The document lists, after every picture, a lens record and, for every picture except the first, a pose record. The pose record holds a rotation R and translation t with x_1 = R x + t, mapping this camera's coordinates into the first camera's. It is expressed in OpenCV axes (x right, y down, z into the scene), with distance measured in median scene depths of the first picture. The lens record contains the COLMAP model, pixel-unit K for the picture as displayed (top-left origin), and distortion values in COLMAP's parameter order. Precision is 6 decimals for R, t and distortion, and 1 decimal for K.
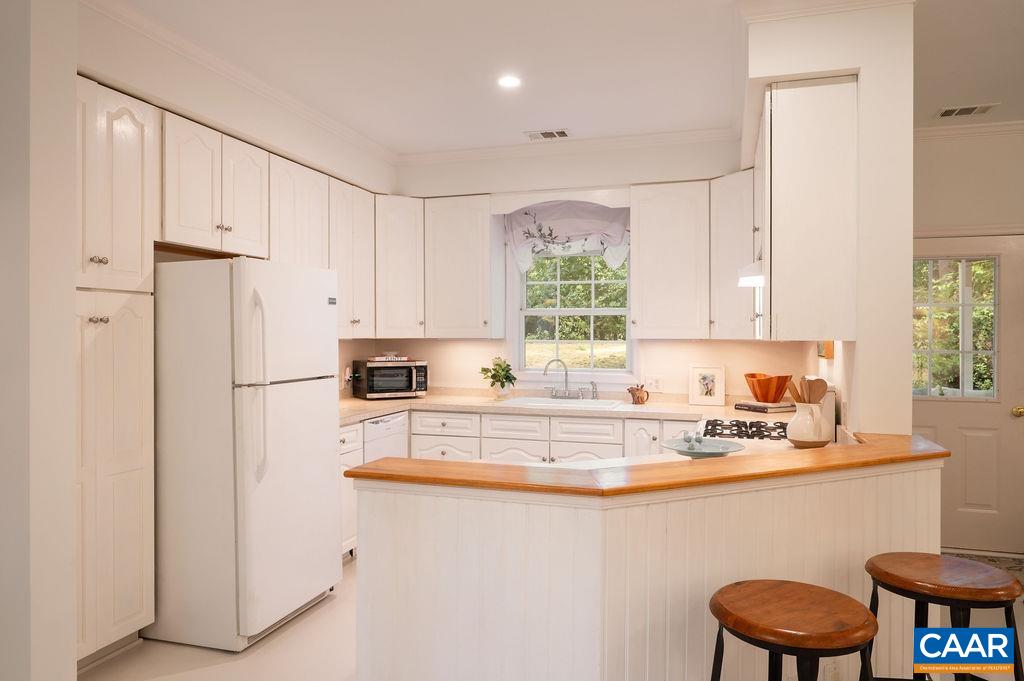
lens RADIAL K [[674.3, 0, 513.5], [0, 674.3, 345.0], [0, 0, 1]] dist [-0.000835, -0.000137]
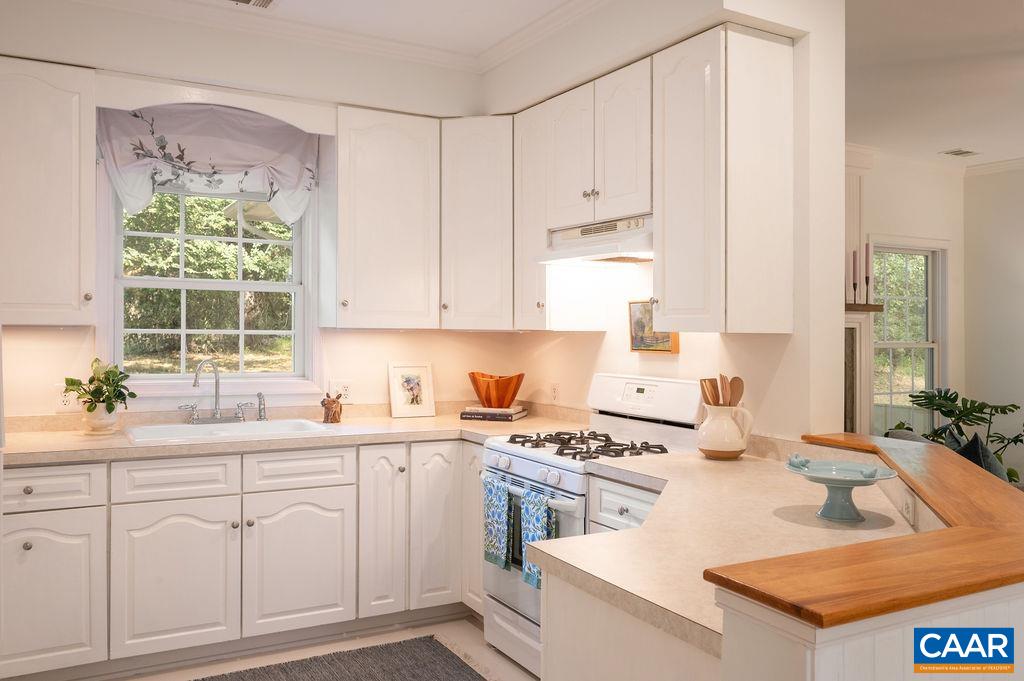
lens RADIAL K [[821.4, 0, 511.8], [0, 821.4, 333.6], [0, 0, 1]] dist [-0.019372, -0.001935]
pose [[0.682389, -0.000395, 0.730990, -0.299813], [0.000469, 1.000000, 0.000102, -0.003464], [-0.730989, 0.000274, 0.682389, 0.287958]]
